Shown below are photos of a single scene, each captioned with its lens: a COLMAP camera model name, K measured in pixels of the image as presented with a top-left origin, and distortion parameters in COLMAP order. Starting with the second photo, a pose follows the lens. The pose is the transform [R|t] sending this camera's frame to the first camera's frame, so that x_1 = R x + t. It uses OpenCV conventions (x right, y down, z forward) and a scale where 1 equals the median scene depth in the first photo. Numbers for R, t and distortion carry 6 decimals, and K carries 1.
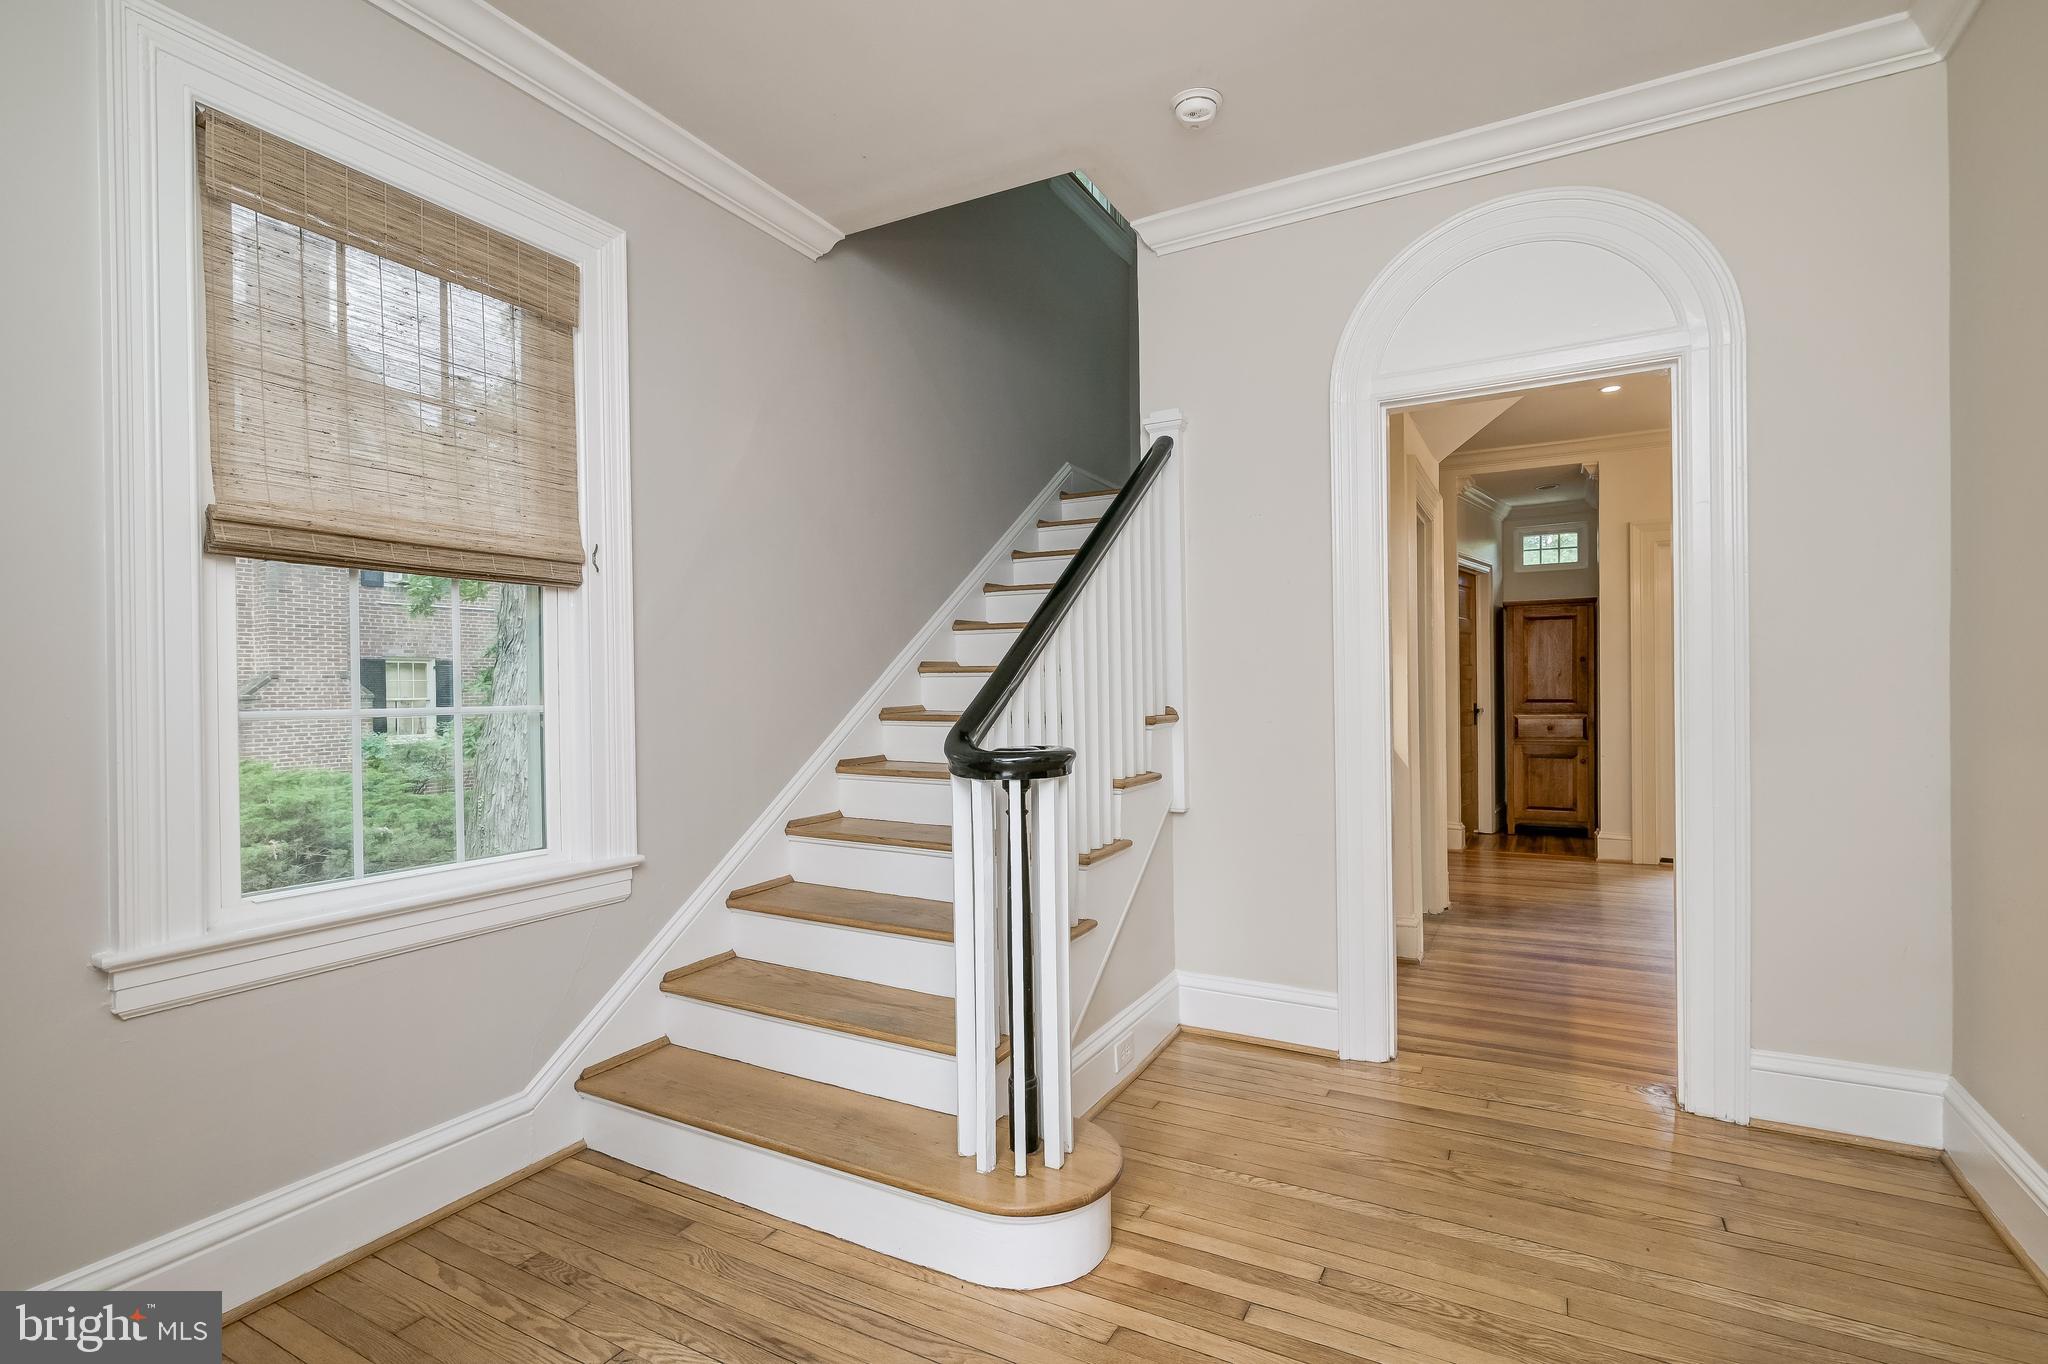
lens RADIAL K [[930.6, 0, 1023.0], [0, 930.6, 691.1], [0, 0, 1]] dist [-0.004522, 0.001015]
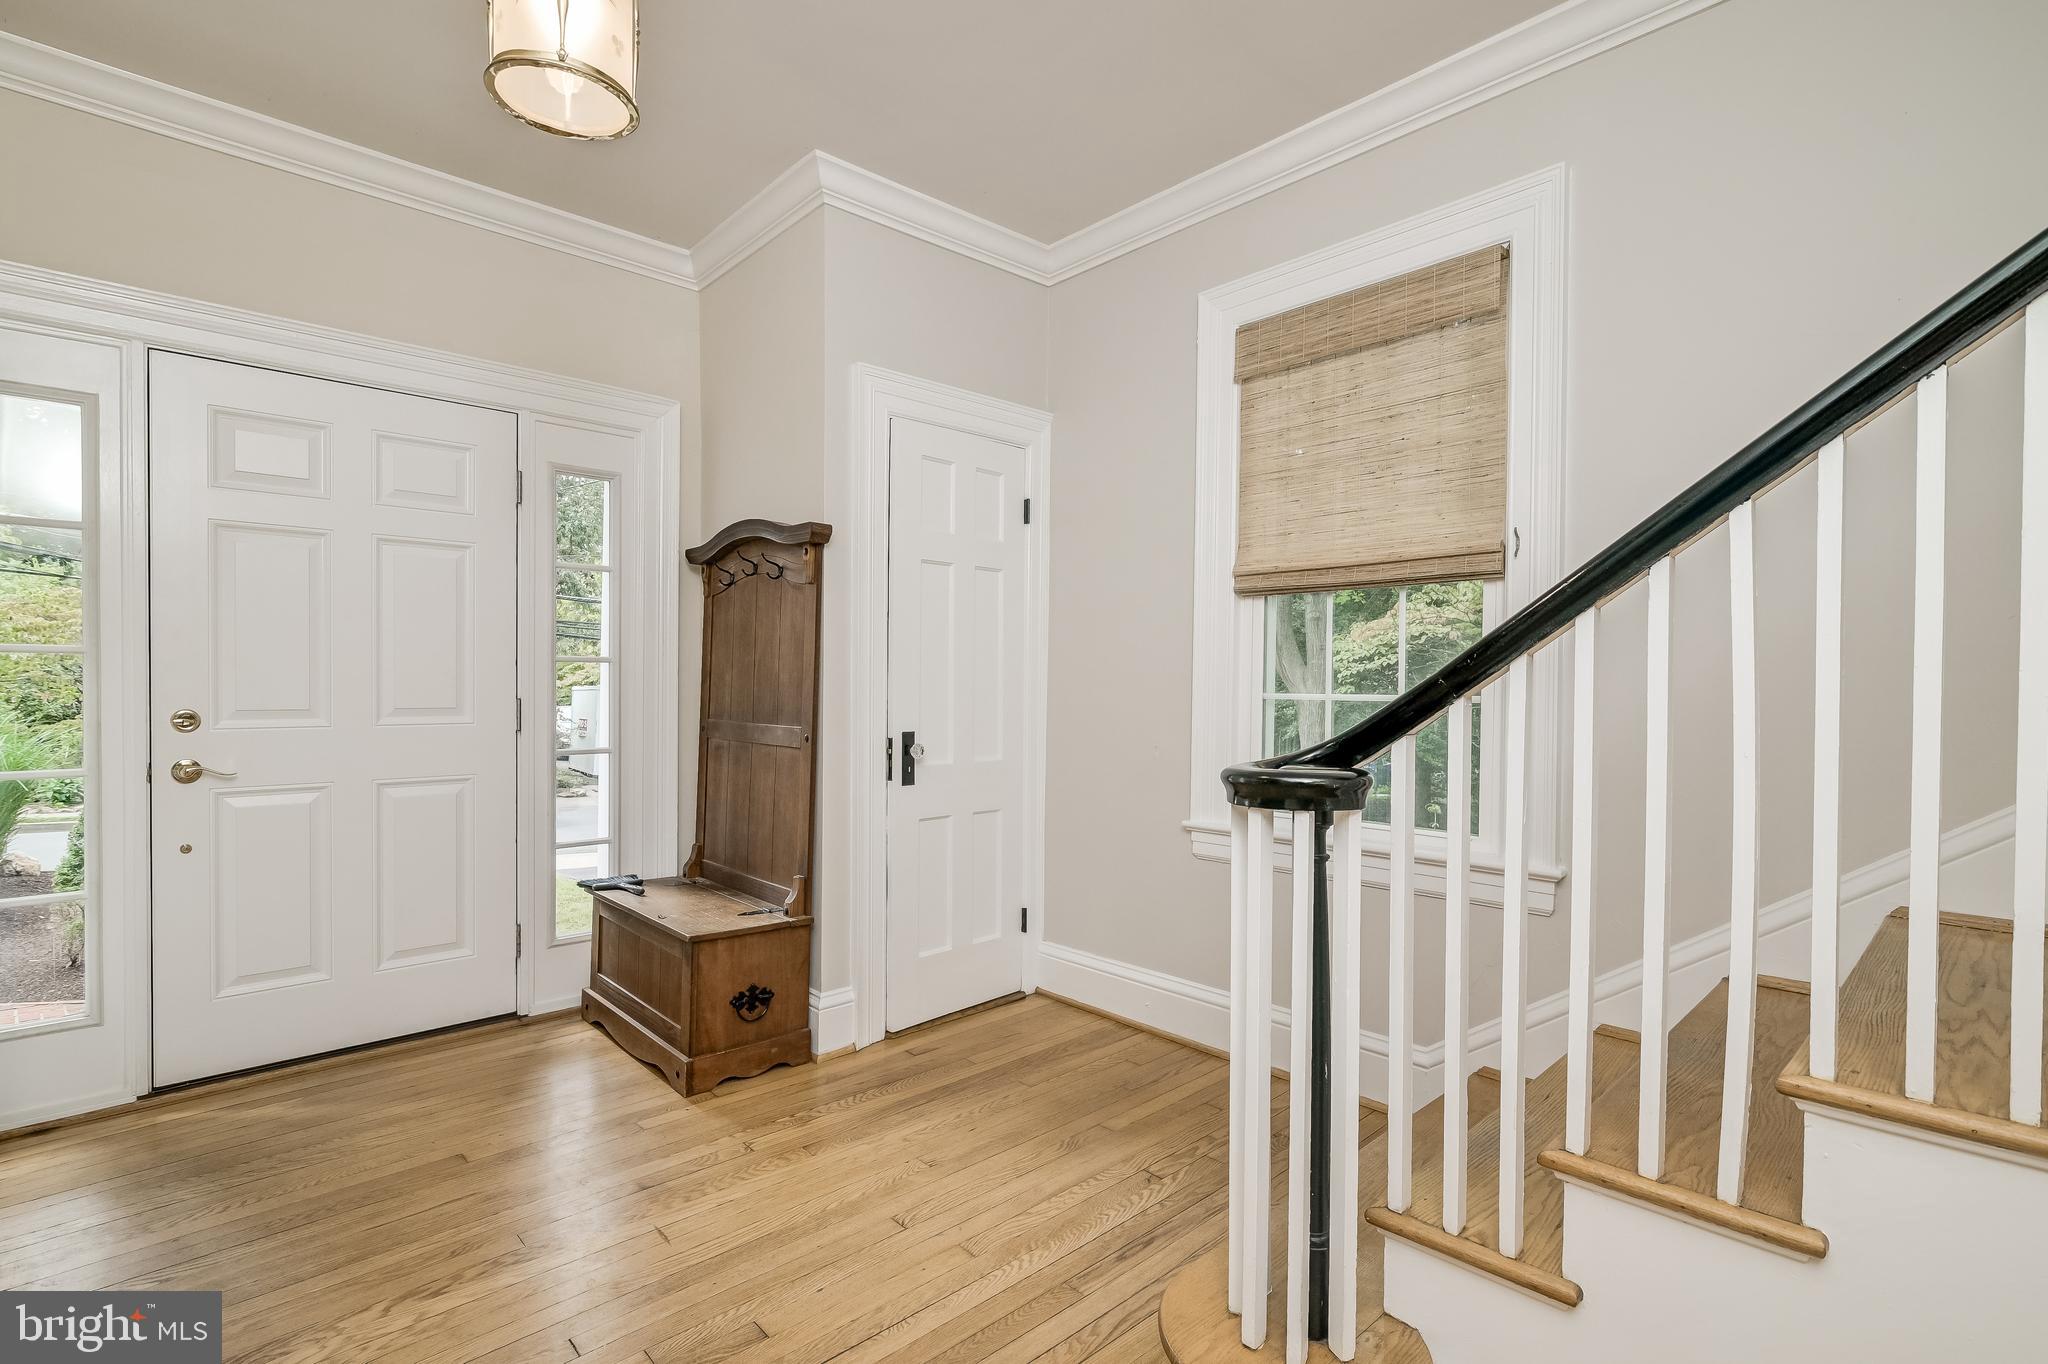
lens RADIAL K [[930.6, 0, 1023.0], [0, 930.6, 691.1], [0, 0, 1]] dist [-0.004522, 0.001015]
pose [[-0.285964, 0.014114, -0.958136, 0.748622], [-0.005614, 0.999850, 0.016404, -0.004864], [0.958224, 0.010070, -0.285842, 1.001804]]
